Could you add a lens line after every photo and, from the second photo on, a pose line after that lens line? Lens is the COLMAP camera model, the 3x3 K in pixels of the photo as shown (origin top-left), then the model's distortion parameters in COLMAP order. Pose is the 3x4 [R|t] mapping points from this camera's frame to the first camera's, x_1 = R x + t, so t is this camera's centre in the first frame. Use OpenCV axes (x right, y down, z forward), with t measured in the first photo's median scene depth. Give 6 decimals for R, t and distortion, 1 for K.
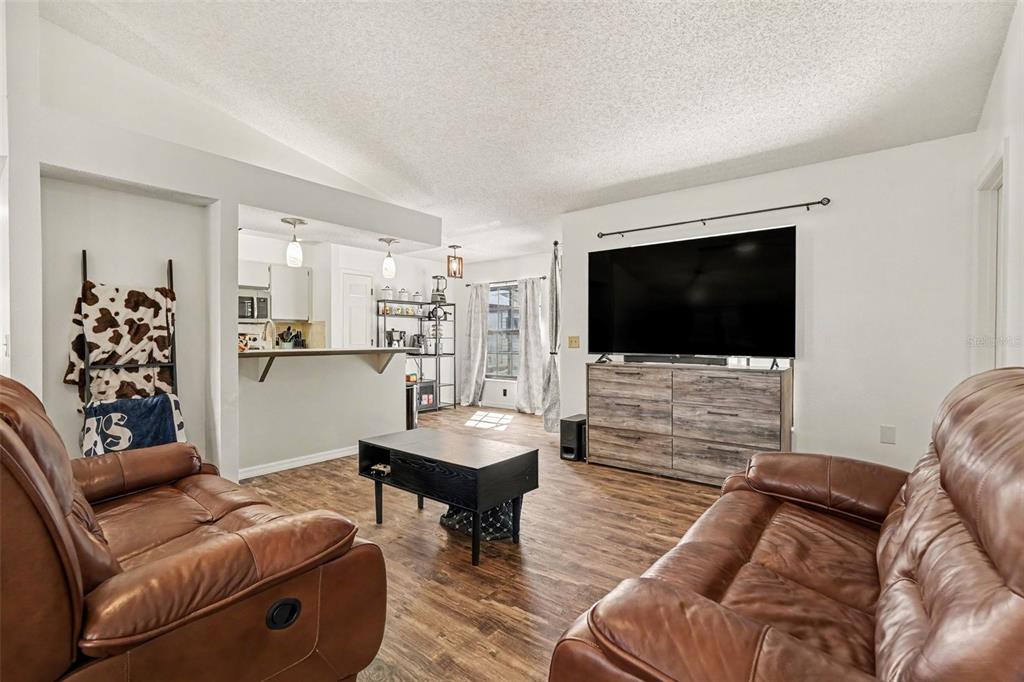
lens RADIAL K [[456.0, 0, 514.6], [0, 456.0, 340.2], [0, 0, 1]] dist [-0.011083, 0.003553]
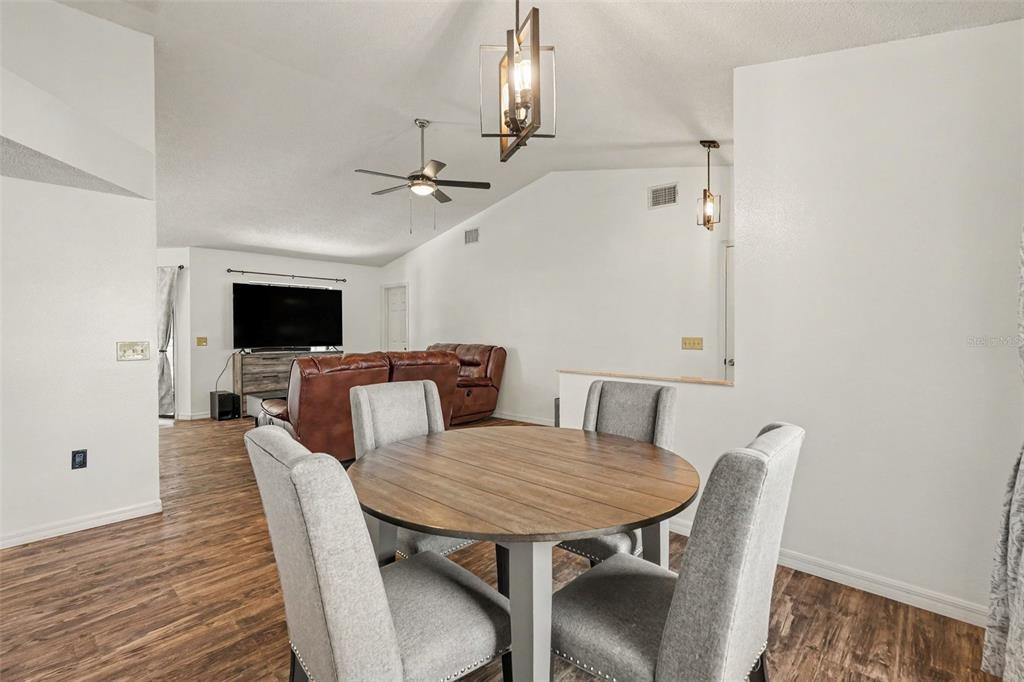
lens RADIAL K [[456.0, 0, 512.0], [0, 456.0, 338.1], [0, 0, 1]] dist [-0.011083, 0.003553]
pose [[0.073271, -0.011610, 0.997245, -1.443515], [0.007674, 0.999909, 0.011077, -0.017091], [-0.997283, 0.006842, 0.073353, -0.052791]]
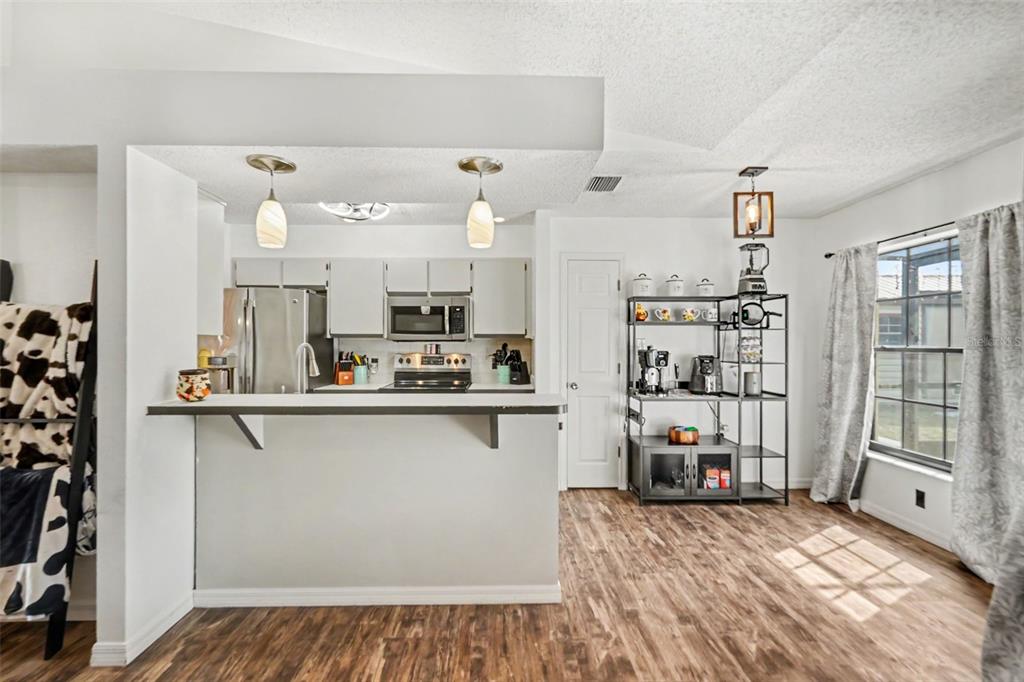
lens RADIAL K [[456.0, 0, 512.4], [0, 456.0, 342.7], [0, 0, 1]] dist [-0.011083, 0.003553]
pose [[0.639083, 0.002486, -0.769134, 0.112748], [-0.004345, 0.999990, -0.000378, -0.049027], [0.769126, 0.003584, 0.639088, 0.864144]]
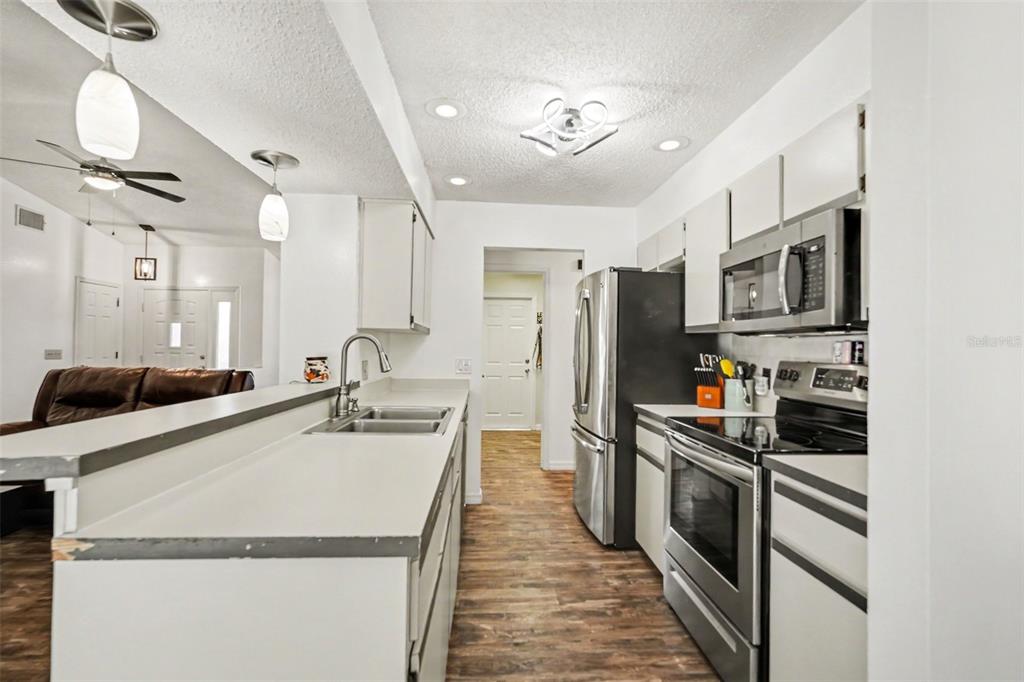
lens RADIAL K [[456.0, 0, 511.1], [0, 456.0, 342.9], [0, 0, 1]] dist [-0.011083, 0.003553]
pose [[-0.742658, -0.014264, -0.669519, -0.314666], [-0.014296, 0.999883, -0.005445, -0.035592], [0.669518, 0.005528, -0.742775, 1.586321]]
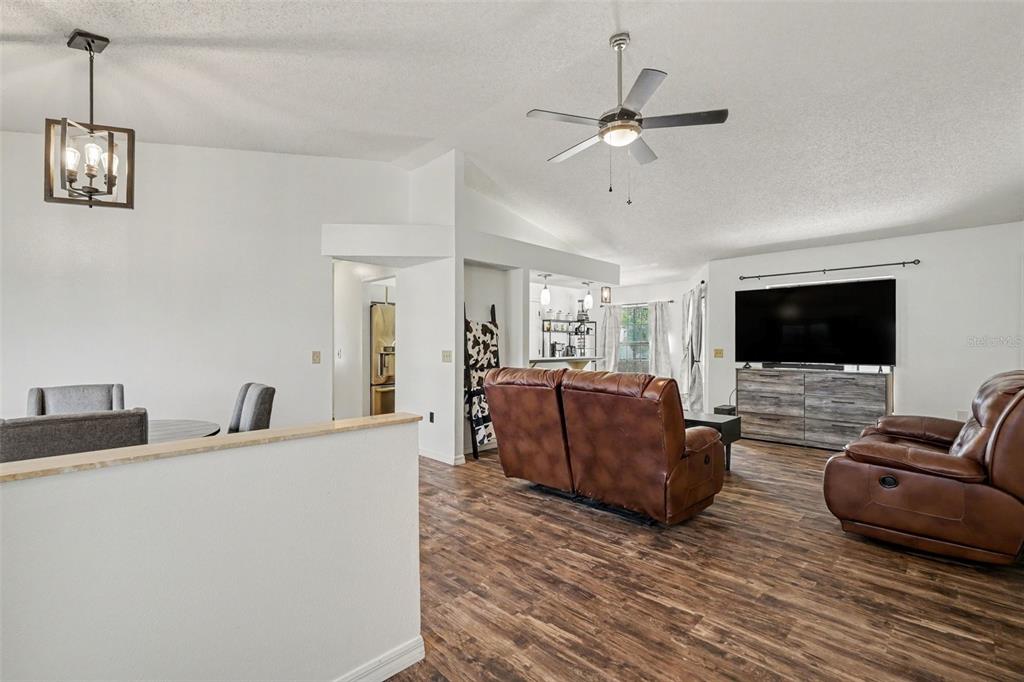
lens RADIAL K [[456.0, 0, 518.1], [0, 456.0, 345.7], [0, 0, 1]] dist [-0.011083, 0.003553]
pose [[0.994620, 0.001921, -0.103569, -0.410050], [-0.002152, 0.999995, -0.002119, -0.018550], [0.103565, 0.002331, 0.994620, -0.546061]]
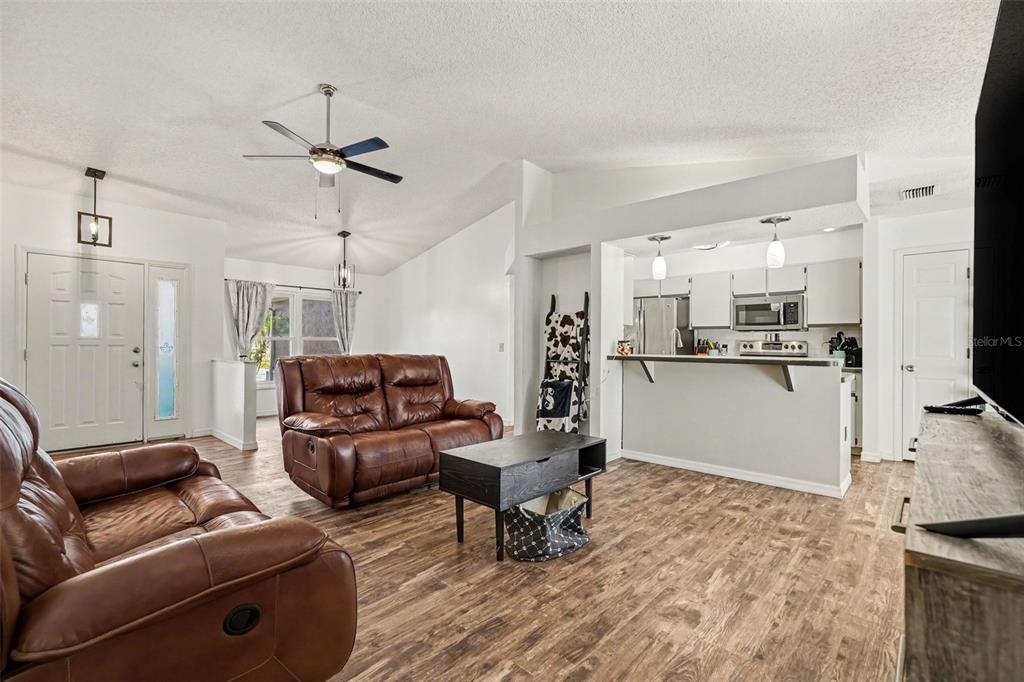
lens RADIAL K [[456.0, 0, 509.8], [0, 456.0, 342.1], [0, 0, 1]] dist [-0.011083, 0.003553]
pose [[-0.080075, -0.002843, -0.996785, 0.626128], [-0.009146, 0.999956, -0.002117, -0.005290], [0.996747, 0.008947, -0.080098, 0.721501]]
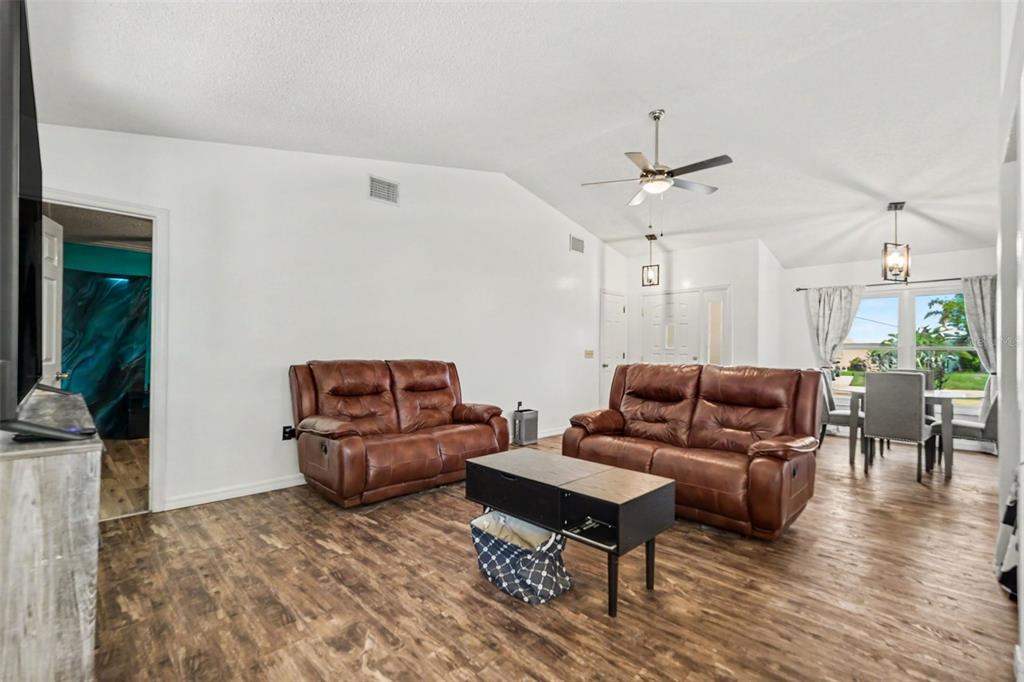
lens RADIAL K [[456.0, 0, 515.0], [0, 456.0, 346.2], [0, 0, 1]] dist [-0.011083, 0.003553]
pose [[-0.993625, -0.006748, 0.112538, -0.113759], [-0.007131, 0.999970, -0.003004, -0.009365], [-0.112514, -0.003787, -0.993643, 1.324148]]
